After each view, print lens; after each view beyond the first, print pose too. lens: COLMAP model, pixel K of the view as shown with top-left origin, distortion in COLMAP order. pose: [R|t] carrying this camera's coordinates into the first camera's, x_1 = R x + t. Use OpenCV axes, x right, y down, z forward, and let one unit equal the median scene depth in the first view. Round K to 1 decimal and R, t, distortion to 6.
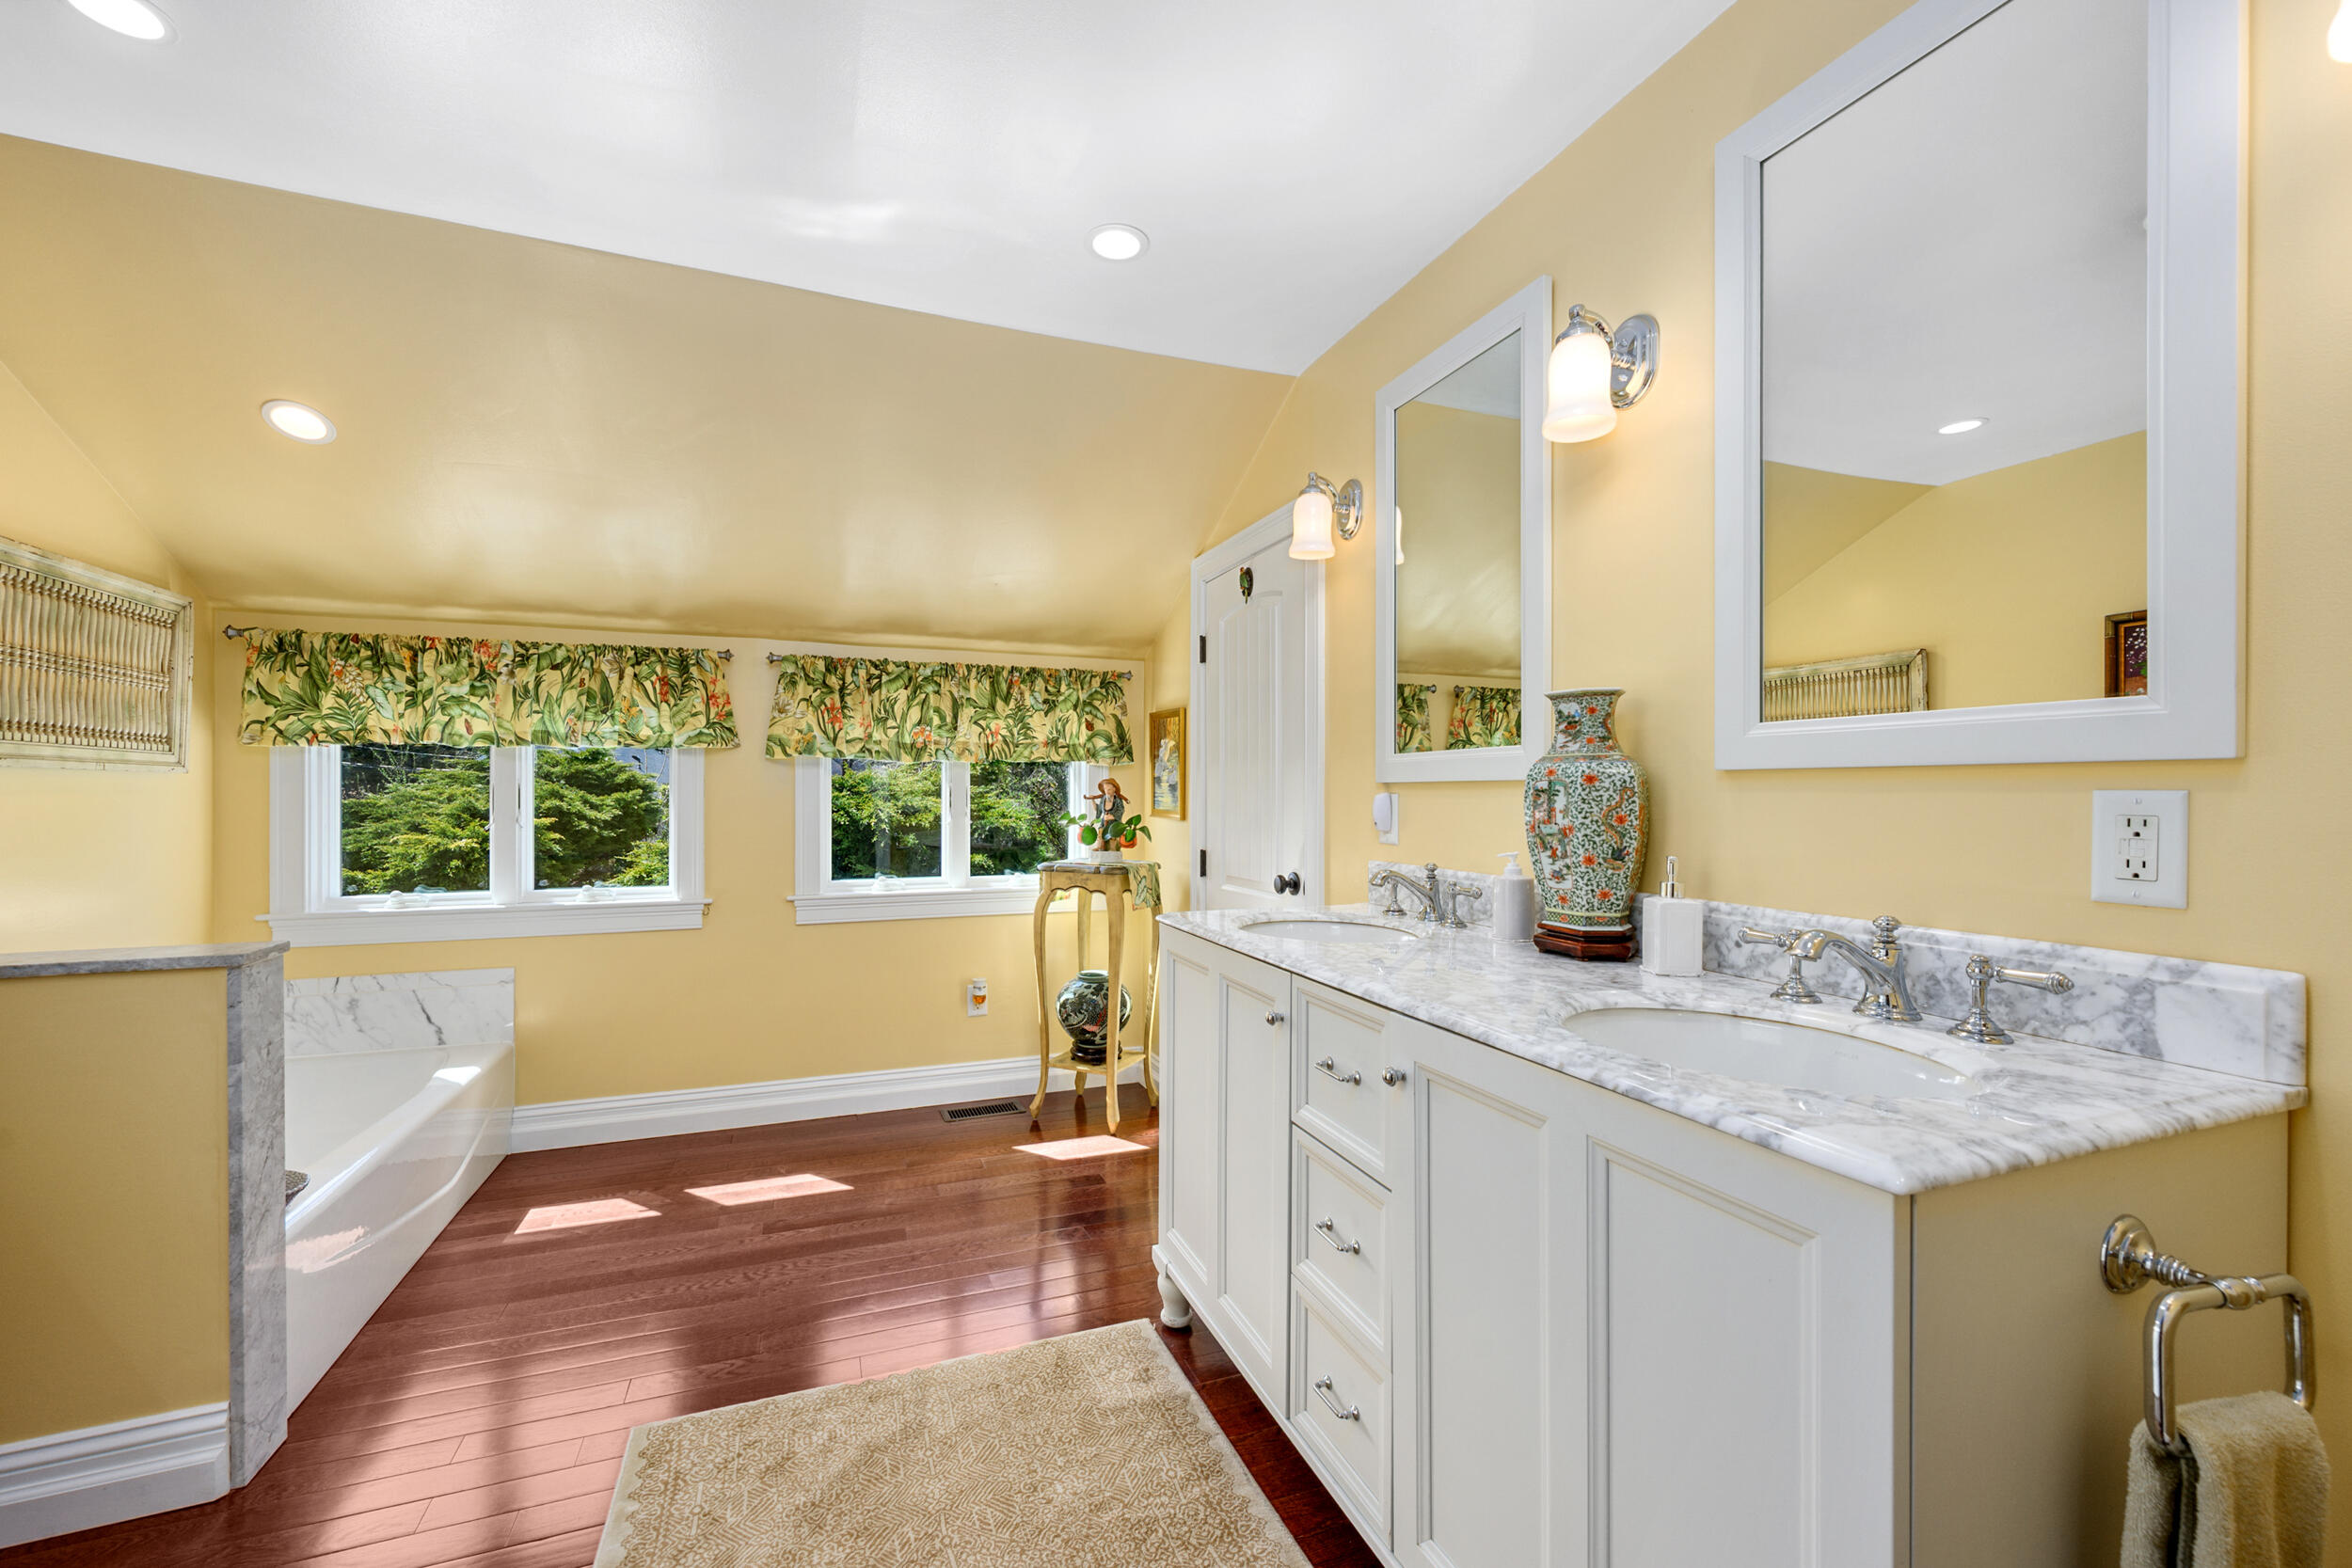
lens RADIAL K [[927.3, 0, 1186.7], [0, 927.3, 791.9], [0, 0, 1]] dist [0.001553, 0.001021]
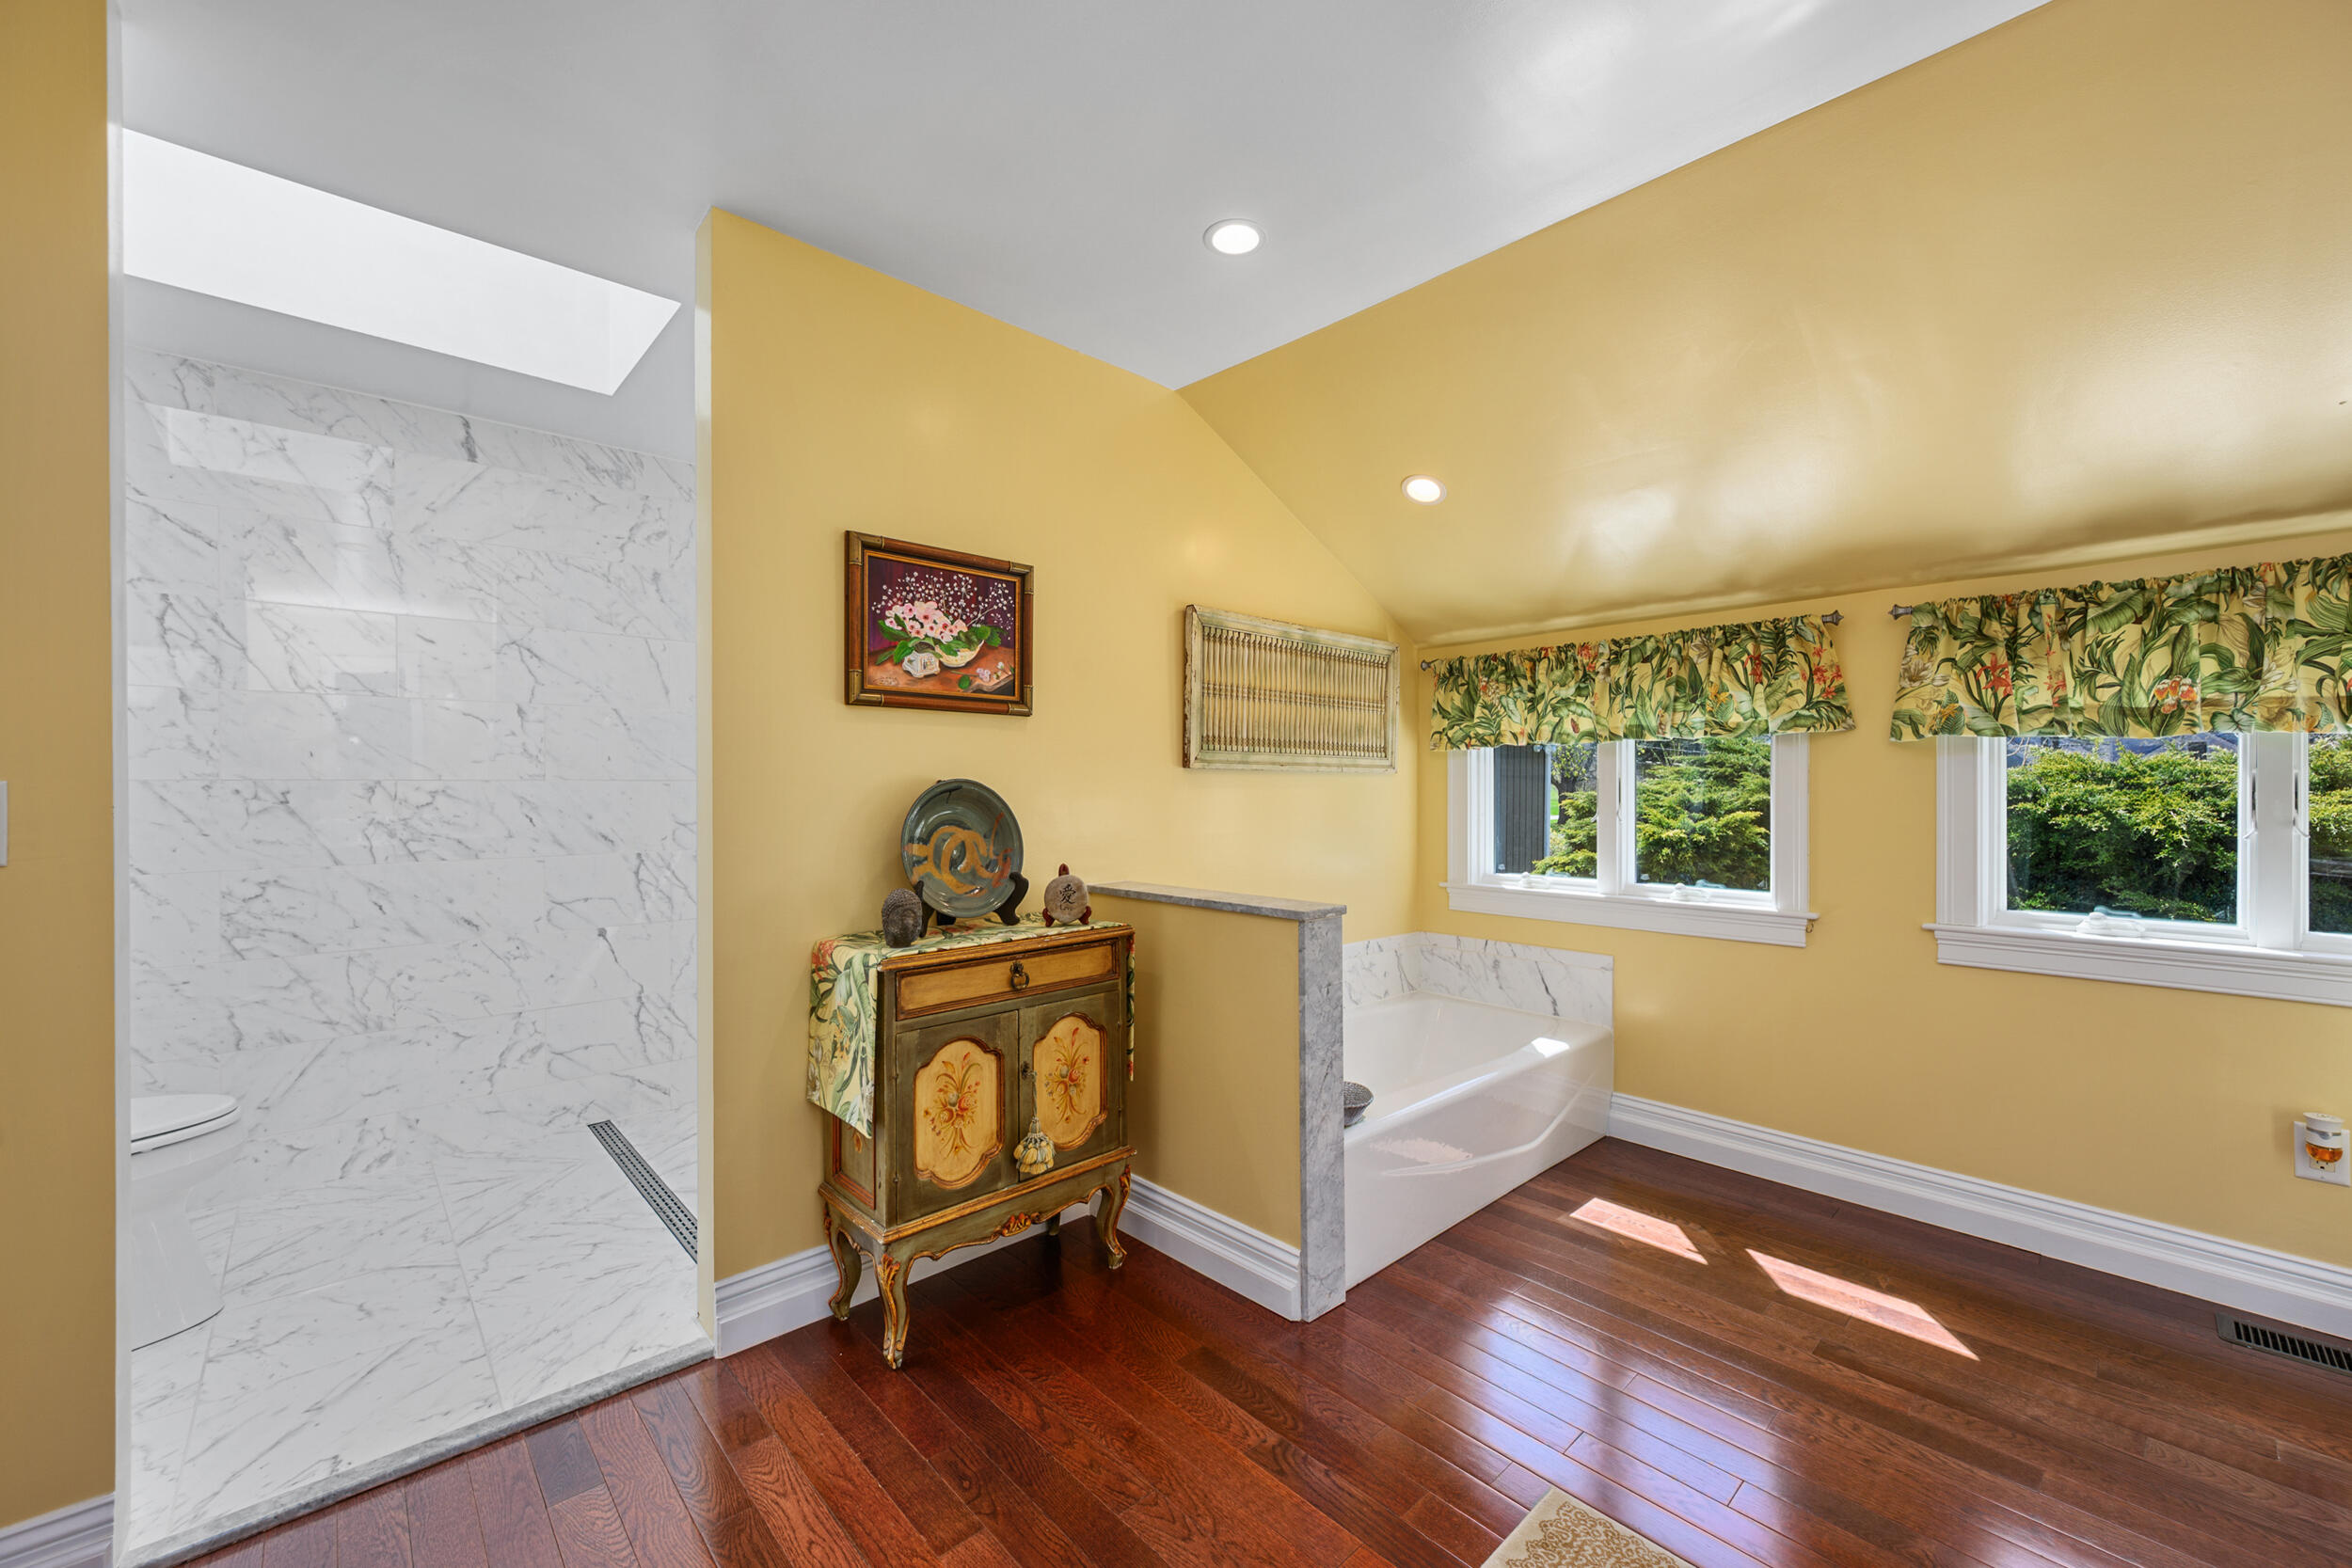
lens RADIAL K [[927.3, 0, 1174.7], [0, 927.3, 787.2], [0, 0, 1]] dist [0.001553, 0.001021]
pose [[0.362047, -0.001385, -0.932159, 0.063813], [0.002978, 0.999996, -0.000329, 0.000171], [0.932155, -0.002657, 0.362049, 0.181900]]
